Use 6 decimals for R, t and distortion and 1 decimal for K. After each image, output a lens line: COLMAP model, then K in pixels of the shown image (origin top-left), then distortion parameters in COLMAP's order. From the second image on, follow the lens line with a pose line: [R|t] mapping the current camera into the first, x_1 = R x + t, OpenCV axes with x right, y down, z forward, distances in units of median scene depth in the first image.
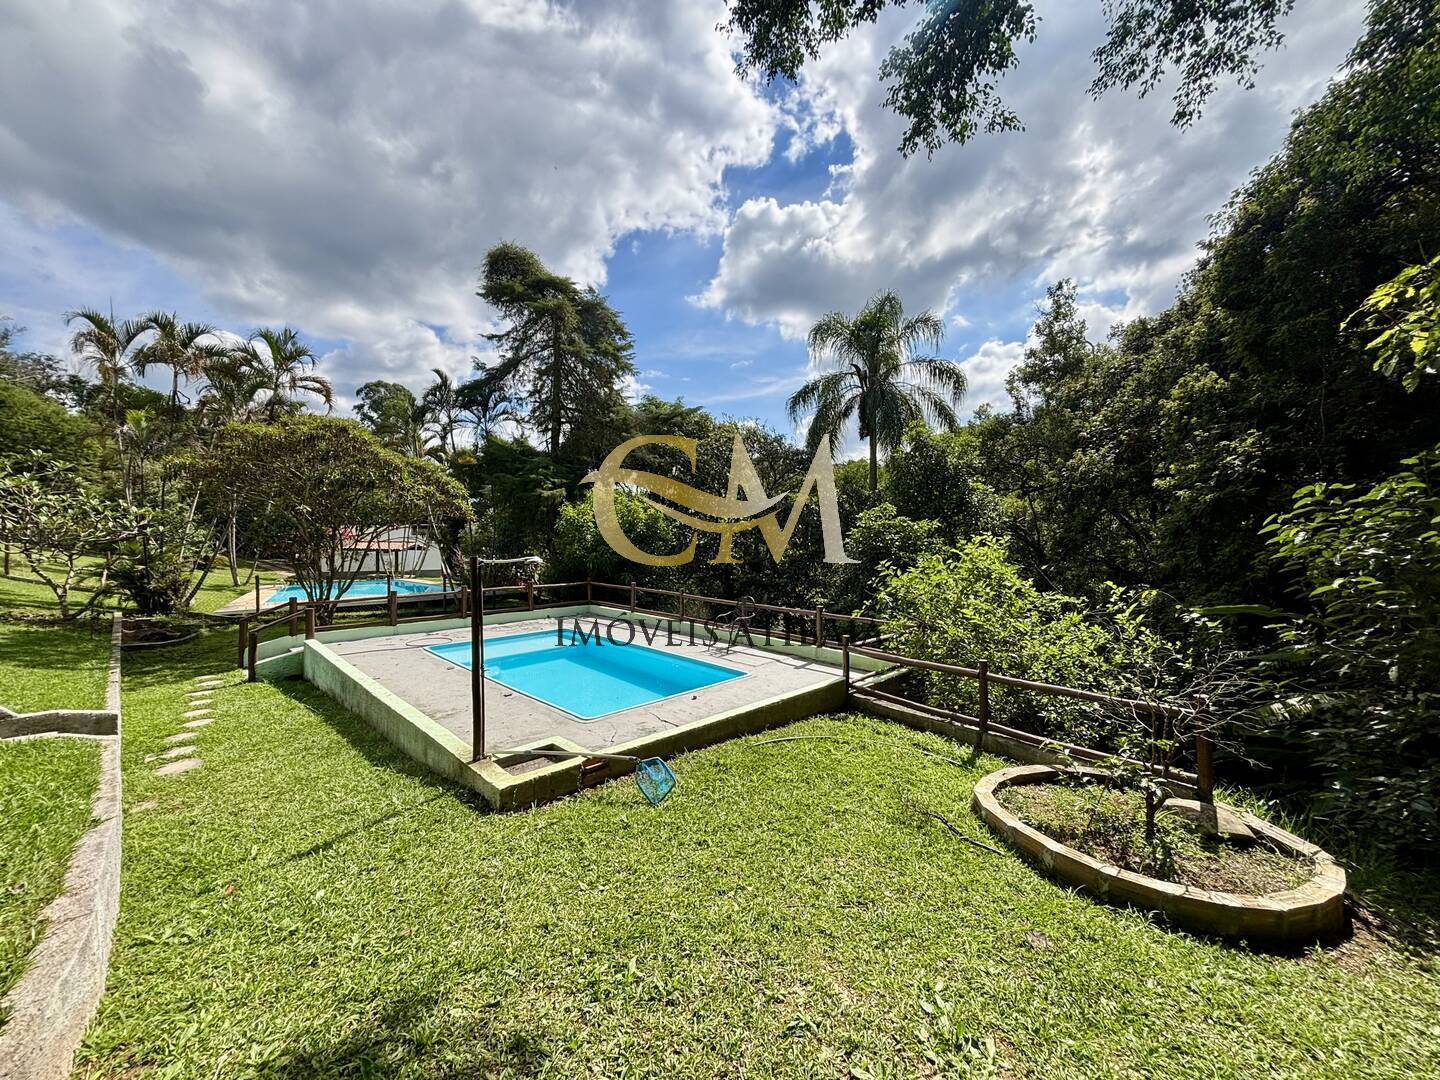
lens RADIAL K [[579.0, 0, 715.1], [0, 579.0, 536.6], [0, 0, 1]] dist [-0.001665, 0.001121]
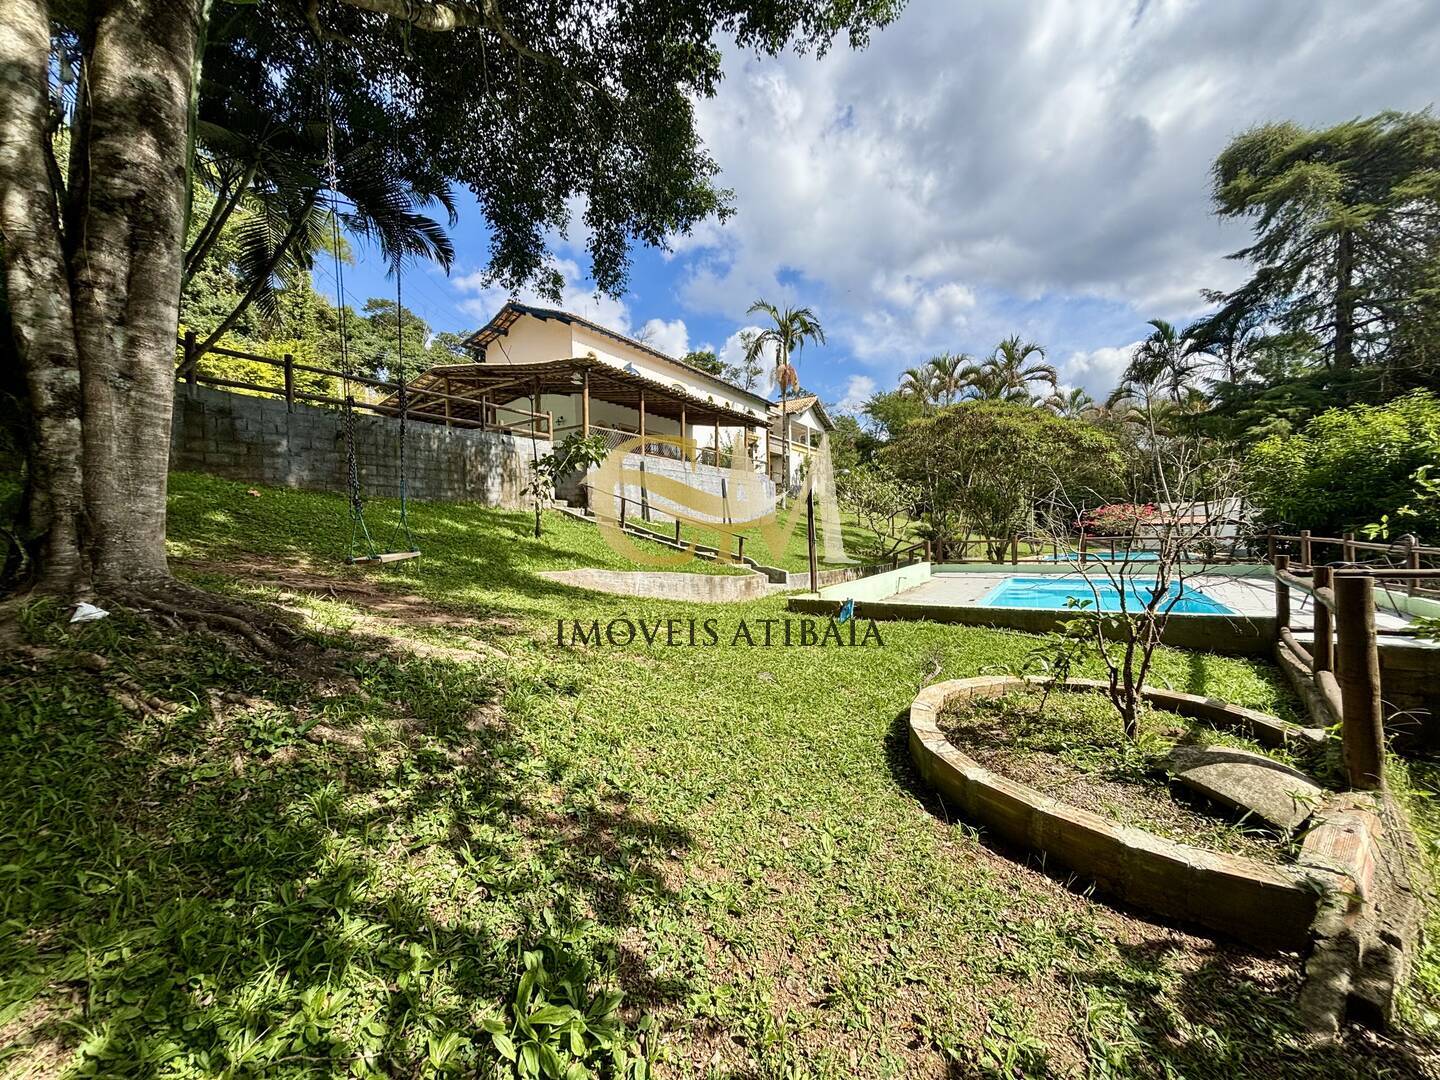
lens RADIAL K [[579.0, 0, 715.4], [0, 579.0, 535.1], [0, 0, 1]] dist [-0.001665, 0.001121]
pose [[0.230330, -0.008308, -0.973077, 0.432060], [0.018190, 0.999826, -0.004230, 0.082338], [0.972943, -0.016726, 0.230441, 0.129658]]
